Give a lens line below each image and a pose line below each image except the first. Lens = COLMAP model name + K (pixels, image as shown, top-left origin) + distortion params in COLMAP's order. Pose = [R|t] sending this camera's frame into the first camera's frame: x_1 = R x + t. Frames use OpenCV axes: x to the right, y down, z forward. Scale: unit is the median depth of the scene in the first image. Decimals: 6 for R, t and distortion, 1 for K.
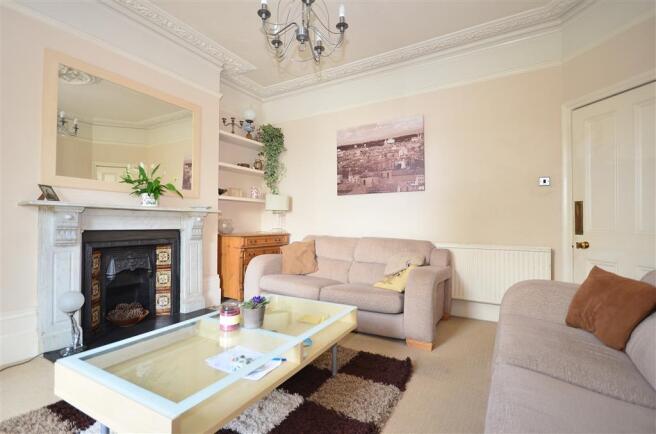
lens RADIAL K [[312.2, 0, 328.6], [0, 312.2, 218.1], [0, 0, 1]] dist [-0.003854, -0.000313]
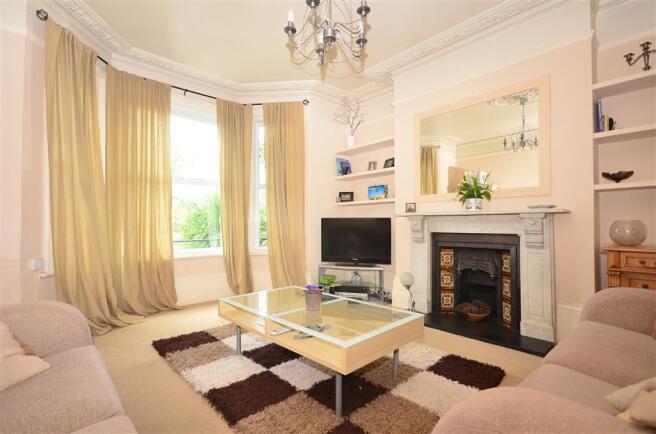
lens RADIAL K [[312.2, 0, 328.8], [0, 312.2, 221.8], [0, 0, 1]] dist [-0.003854, -0.000313]
pose [[-0.307170, -0.013284, -0.951562, 0.559662], [0.012607, 0.999758, -0.018027, 0.010714], [0.951571, -0.017534, -0.306928, 0.851454]]
